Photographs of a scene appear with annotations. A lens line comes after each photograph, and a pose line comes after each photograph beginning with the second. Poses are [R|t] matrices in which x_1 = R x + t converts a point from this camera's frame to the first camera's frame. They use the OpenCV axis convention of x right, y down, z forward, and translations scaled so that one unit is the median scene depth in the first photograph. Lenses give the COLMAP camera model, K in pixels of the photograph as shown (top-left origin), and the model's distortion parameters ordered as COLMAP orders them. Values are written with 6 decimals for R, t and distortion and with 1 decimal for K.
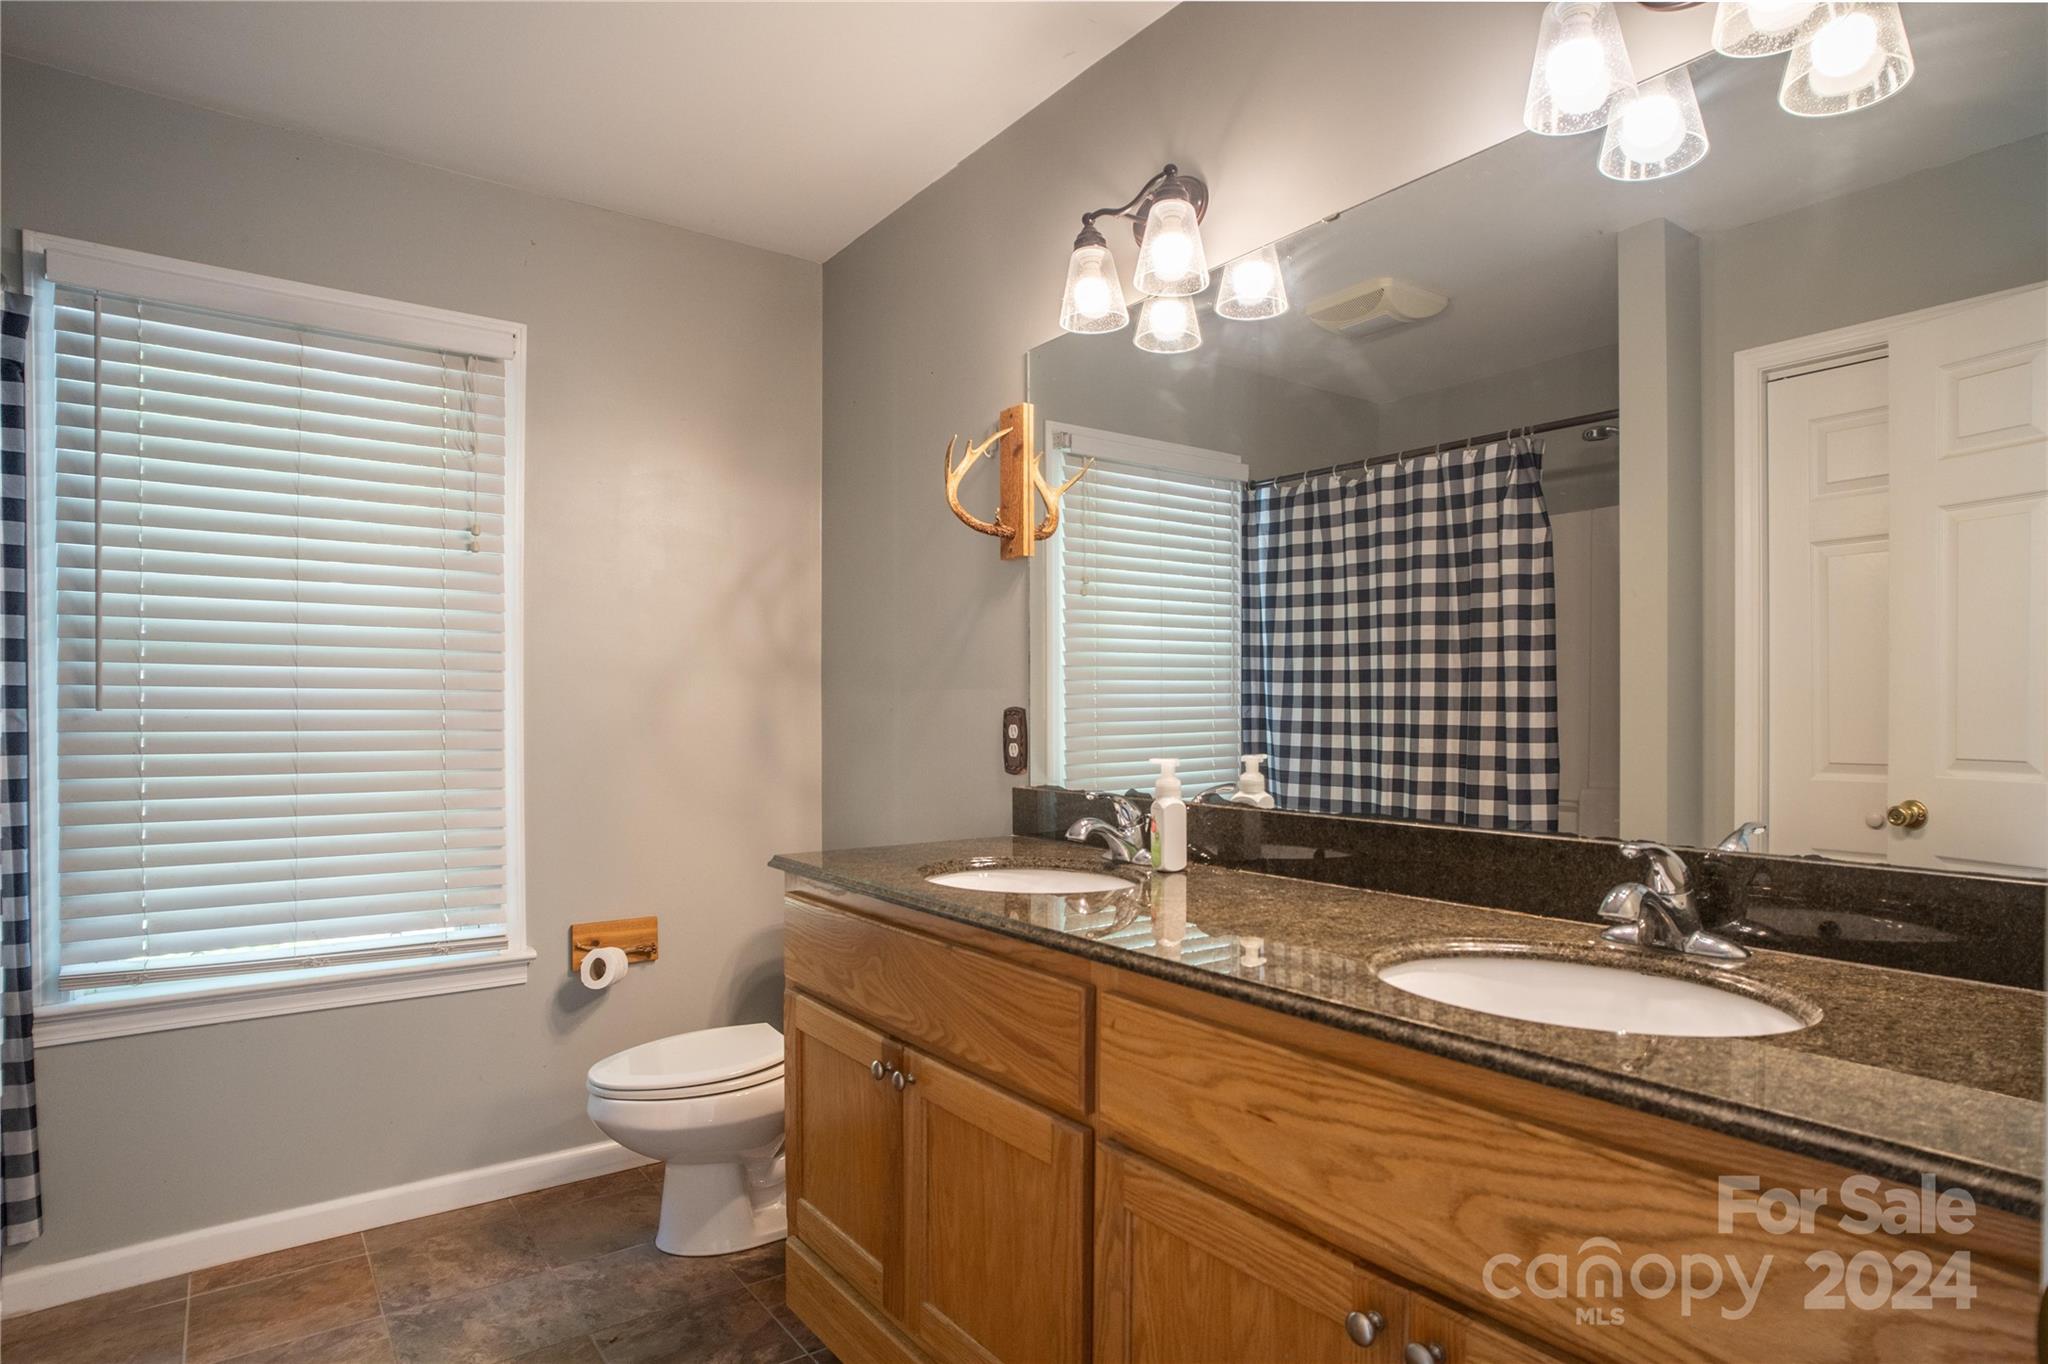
lens RADIAL K [[1063.1, 0, 1026.6], [0, 1063.1, 694.0], [0, 0, 1]] dist [-0.022237, 0.000121]
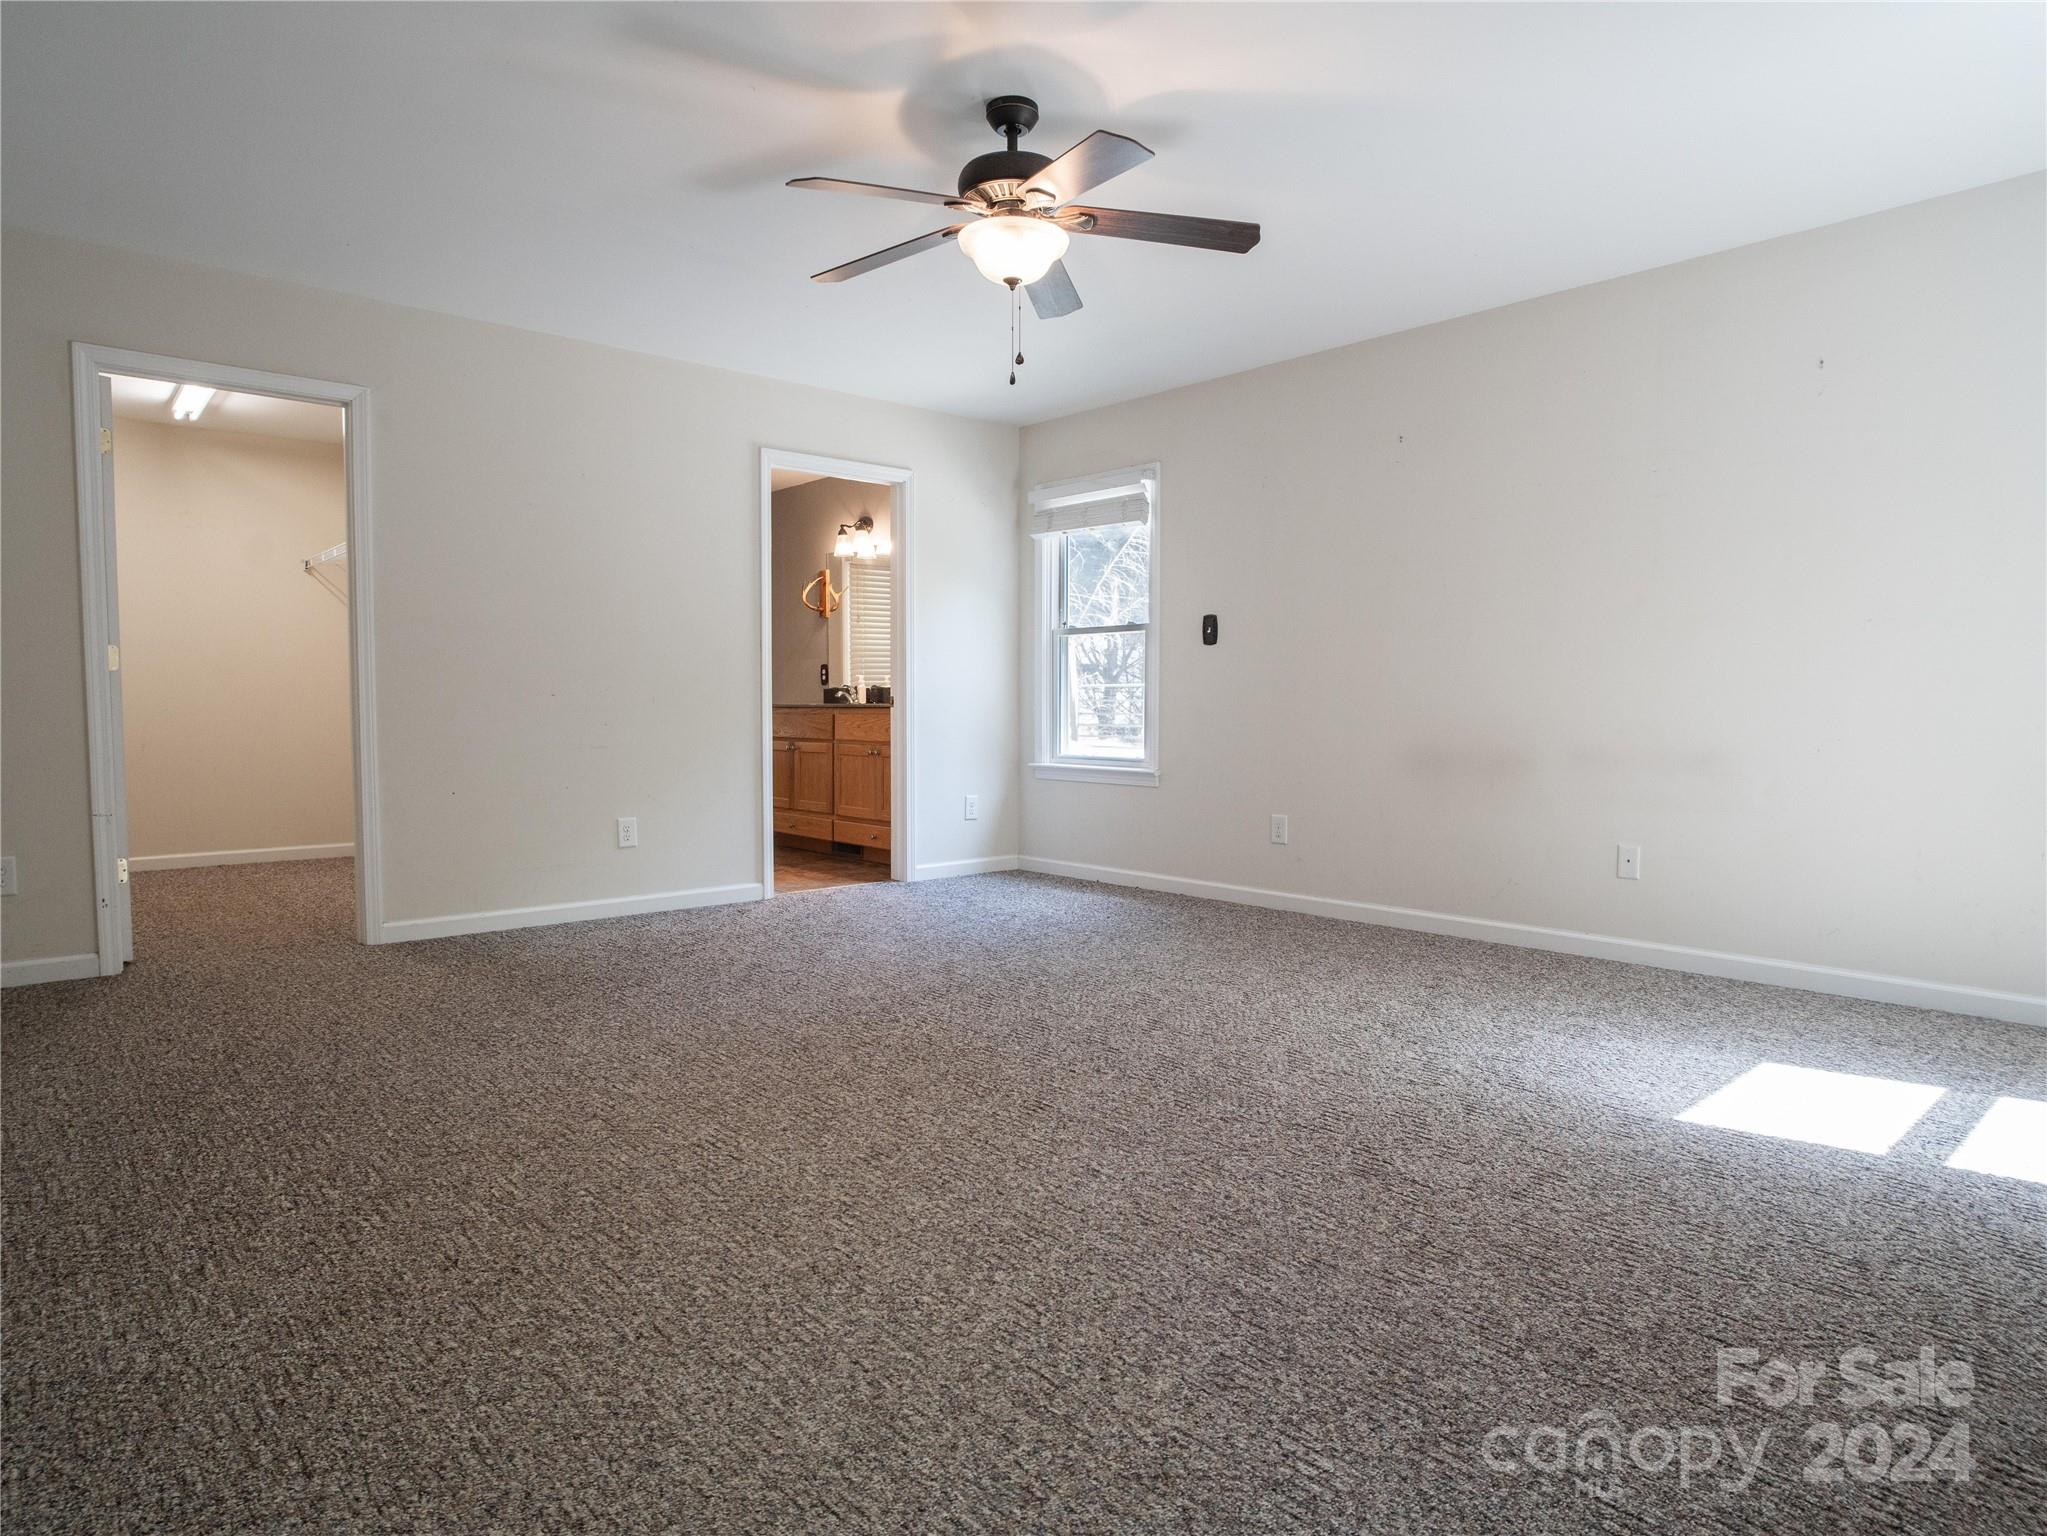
lens RADIAL K [[1169.0, 0, 1022.9], [0, 1169.0, 765.8], [0, 0, 1]] dist [-0.016934, 0.004485]
pose [[0.992716, -0.004688, 0.120391, 0.160739], [-0.004256, 0.997254, 0.073933, 0.055162], [-0.120407, -0.073907, 0.989970, -2.635168]]
